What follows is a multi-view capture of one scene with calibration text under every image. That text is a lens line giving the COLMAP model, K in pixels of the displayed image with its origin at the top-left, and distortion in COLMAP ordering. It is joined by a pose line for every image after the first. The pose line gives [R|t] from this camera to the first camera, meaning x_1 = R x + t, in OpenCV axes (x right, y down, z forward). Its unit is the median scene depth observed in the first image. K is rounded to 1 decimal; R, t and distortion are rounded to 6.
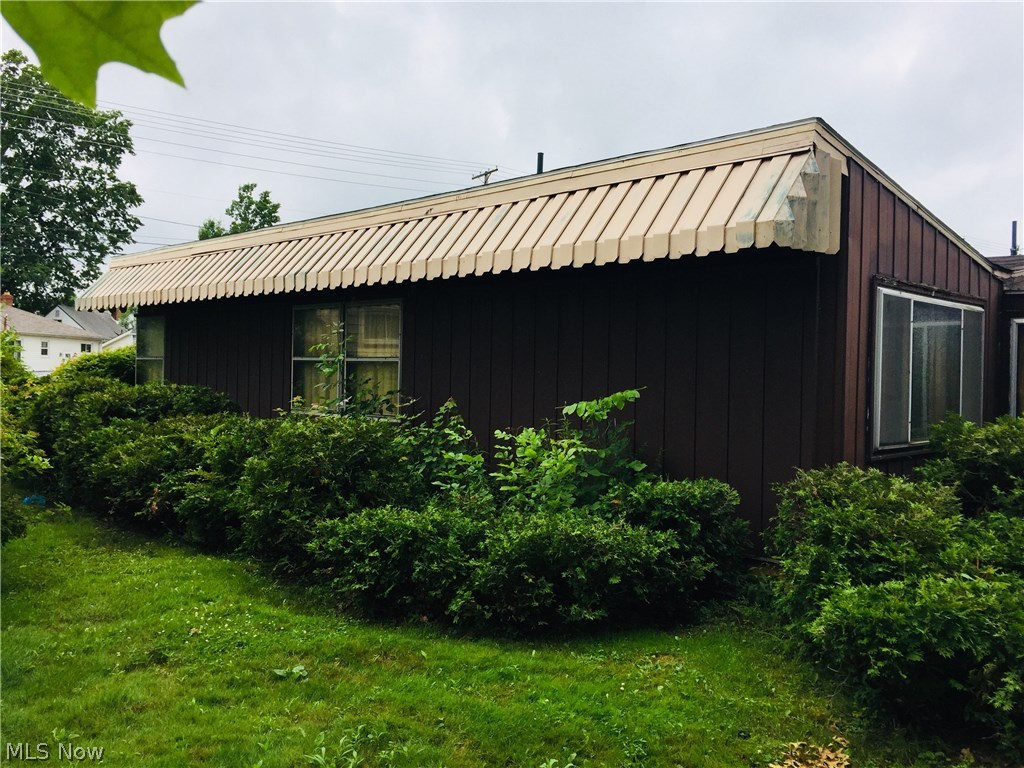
lens RADIAL K [[870.2, 0, 512.0], [0, 870.2, 384.0], [0, 0, 1]] dist [0.066884, -0.132687]
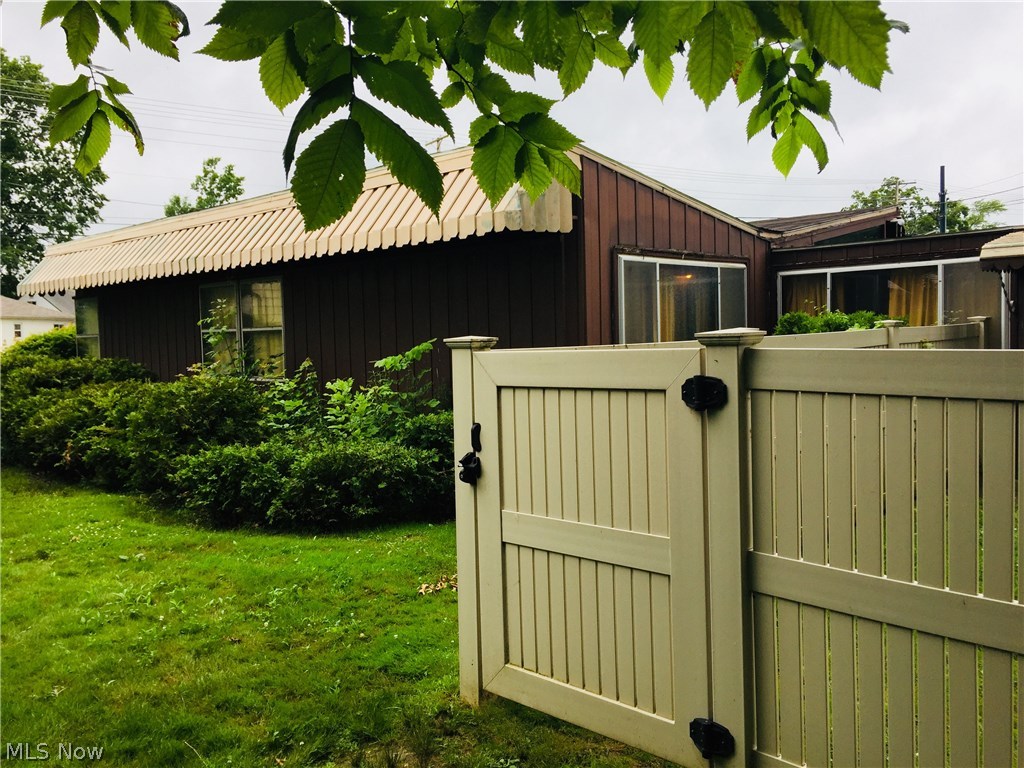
lens RADIAL K [[870.2, 0, 512.0], [0, 870.2, 384.0], [0, 0, 1]] dist [0.066884, -0.132687]
pose [[0.998898, -0.045116, 0.012907, 0.160199], [0.044497, 0.998005, 0.044790, 0.008179], [-0.014902, -0.044166, 0.998913, -0.181803]]
